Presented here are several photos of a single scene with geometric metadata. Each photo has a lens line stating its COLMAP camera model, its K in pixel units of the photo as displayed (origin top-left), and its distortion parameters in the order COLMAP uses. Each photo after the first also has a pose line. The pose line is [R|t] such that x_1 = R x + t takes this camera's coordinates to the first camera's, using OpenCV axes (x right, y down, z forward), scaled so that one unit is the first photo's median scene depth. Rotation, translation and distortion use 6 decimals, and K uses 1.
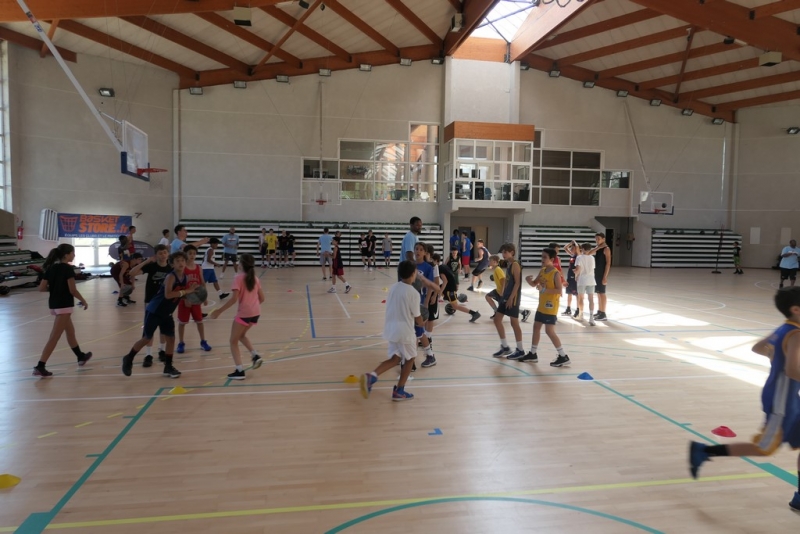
lens RADIAL K [[549.6, 0, 400.0], [0, 549.6, 267.0], [0, 0, 1]] dist [-0.050122, -0.001553]
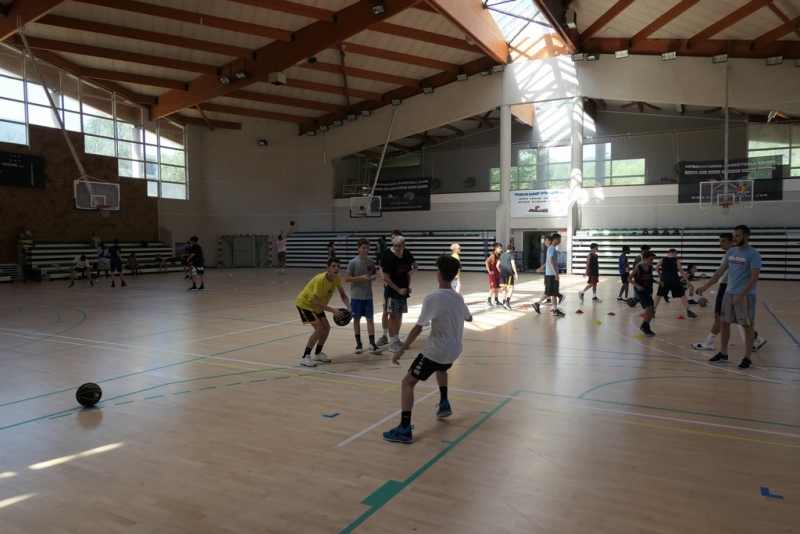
lens RADIAL K [[559.7, 0, 400.0], [0, 559.7, 267.0], [0, 0, 1]] dist [0.000322, -0.000501]
pose [[0.776838, 0.013846, -0.629549, 0.650275], [-0.025156, 0.999643, -0.009056, 0.003916], [0.629198, 0.022872, 0.776908, 0.099552]]
